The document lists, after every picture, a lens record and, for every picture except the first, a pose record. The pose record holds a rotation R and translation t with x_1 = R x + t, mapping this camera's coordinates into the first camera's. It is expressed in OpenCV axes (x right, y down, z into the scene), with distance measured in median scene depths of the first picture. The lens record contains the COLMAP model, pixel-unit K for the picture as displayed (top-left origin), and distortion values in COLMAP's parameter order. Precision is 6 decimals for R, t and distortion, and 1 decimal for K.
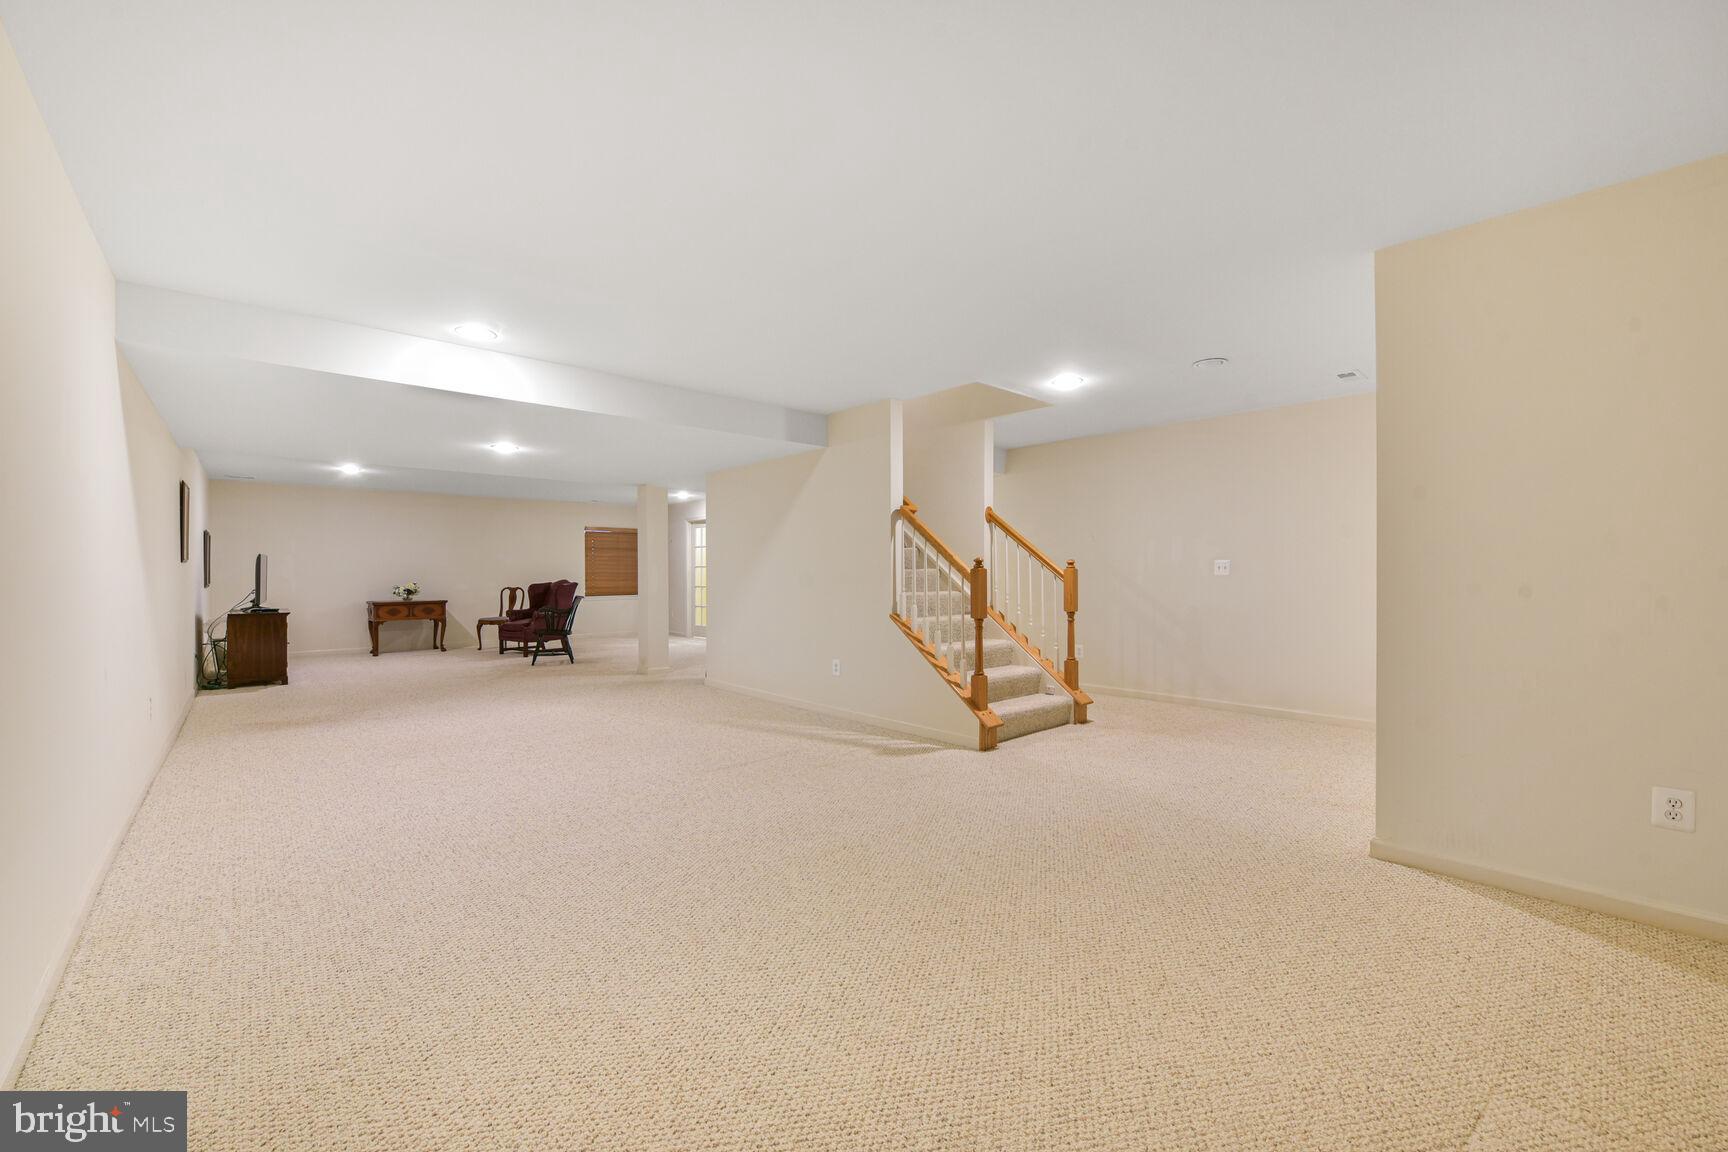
lens RADIAL K [[681.9, 0, 863.1], [0, 681.9, 572.6], [0, 0, 1]] dist [-0.007428, -0.000087]
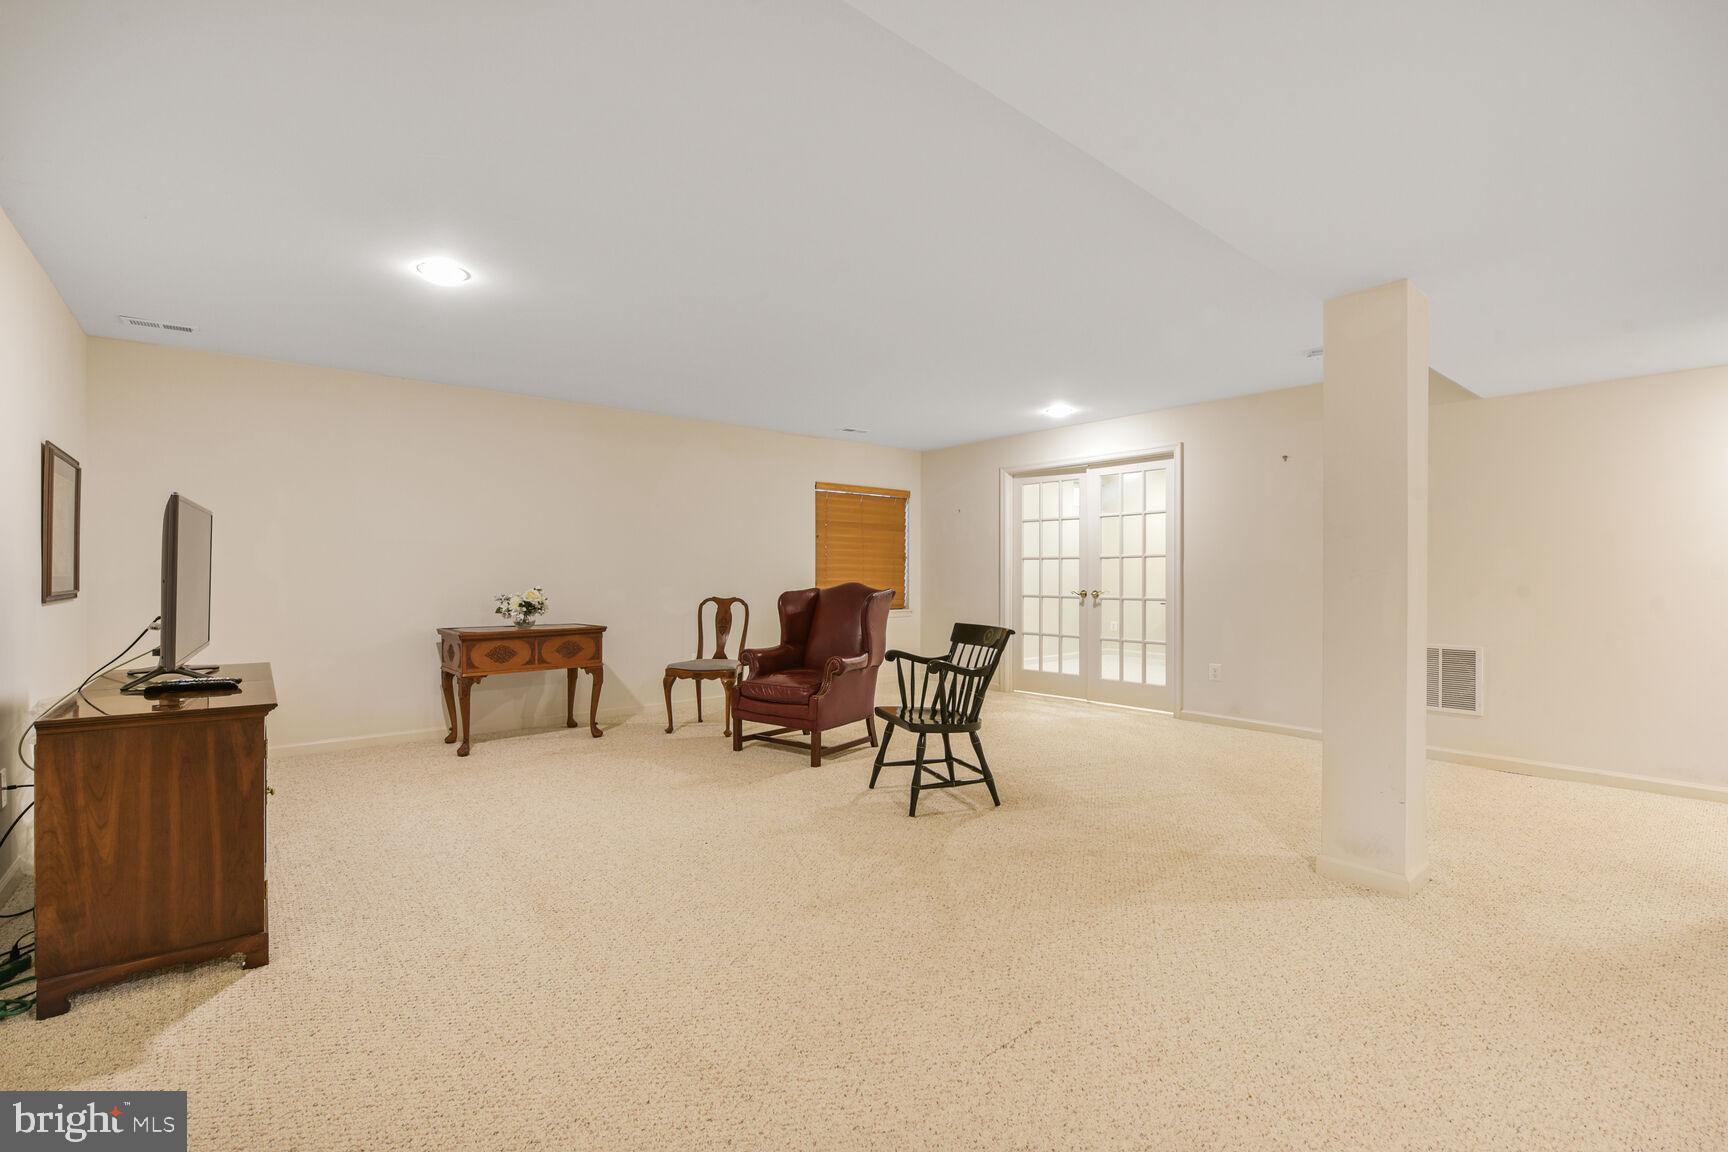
lens RADIAL K [[760.2, 0, 861.4], [0, 760.2, 572.0], [0, 0, 1]] dist [-0.010534, 0.000234]
pose [[0.999247, 0.005282, -0.038439, -0.423600], [-0.005384, 0.999982, -0.002555, 0.004559], [0.038424, 0.002760, 0.999258, 0.498964]]
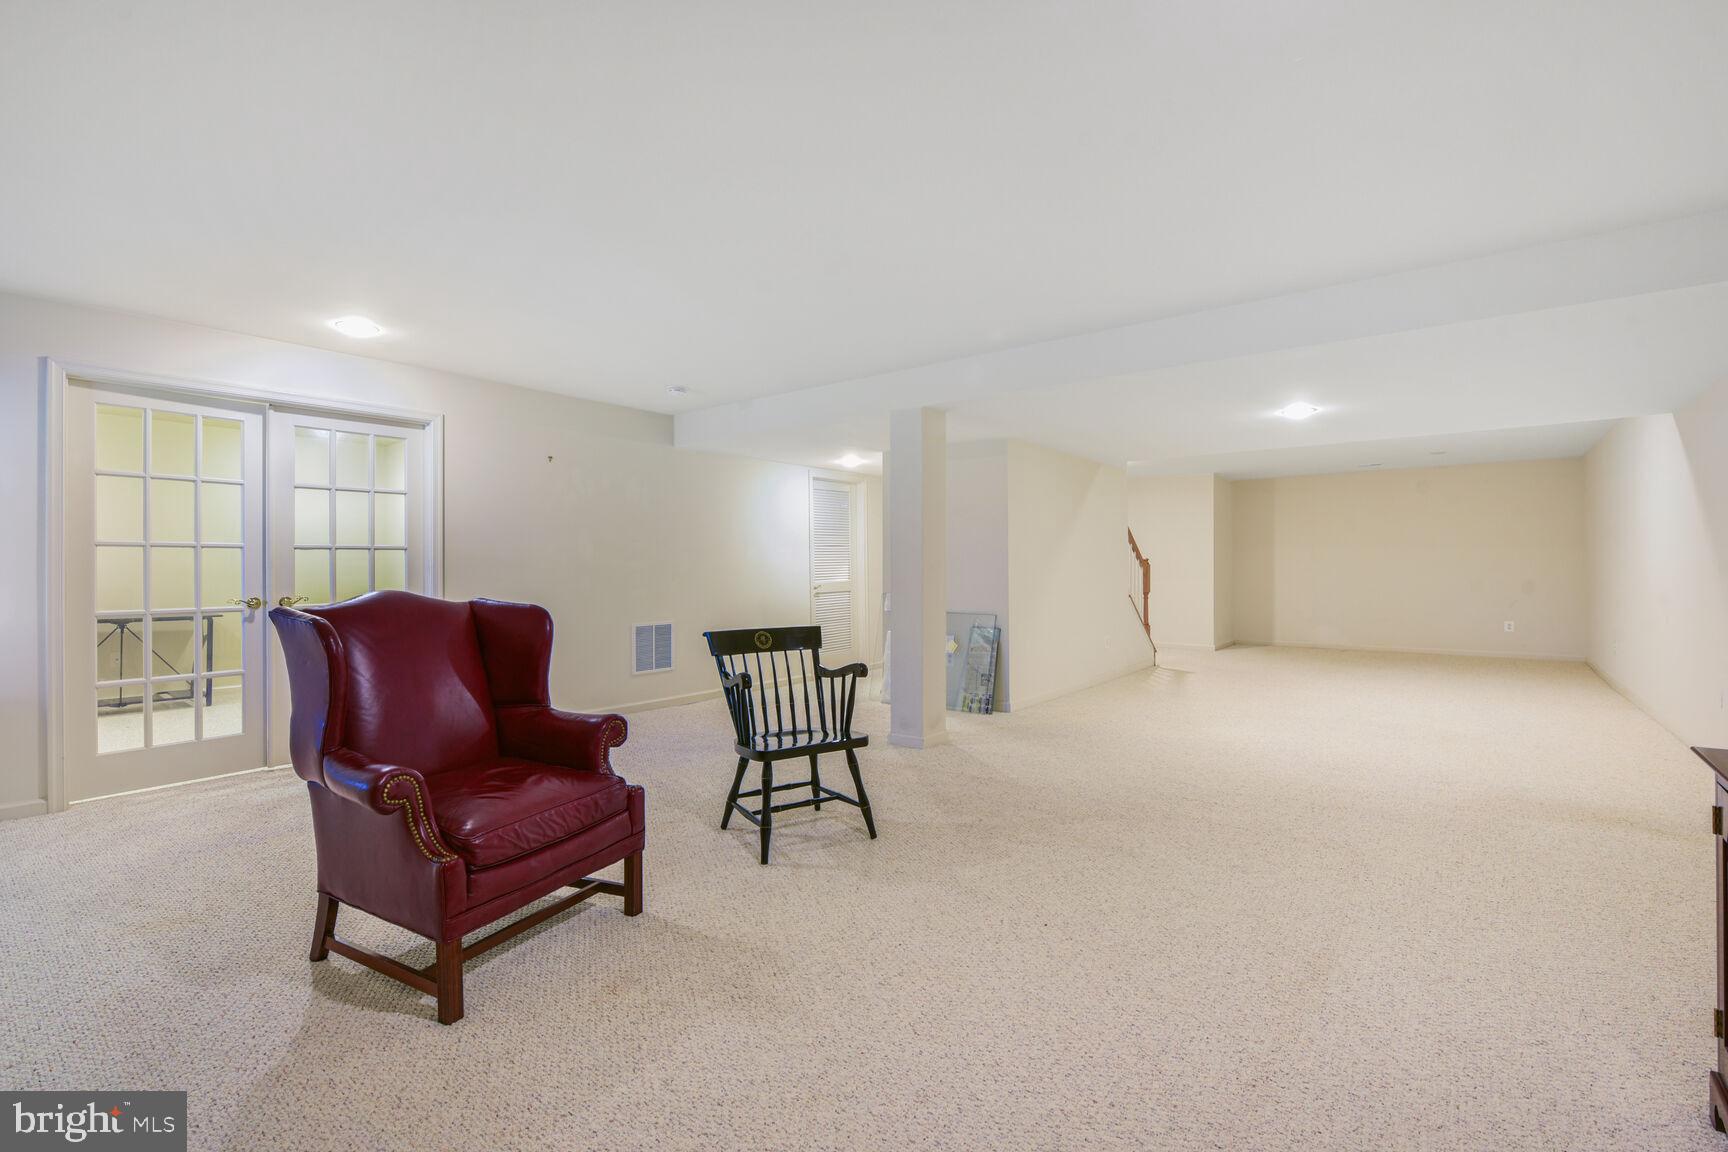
lens RADIAL K [[760.2, 0, 861.4], [0, 760.2, 572.0], [0, 0, 1]] dist [-0.010534, 0.000234]
pose [[-0.162595, -0.003771, 0.986686, -0.733762], [0.003510, 0.999984, 0.004400, 0.002608], [-0.986687, 0.004178, -0.162579, 0.914149]]
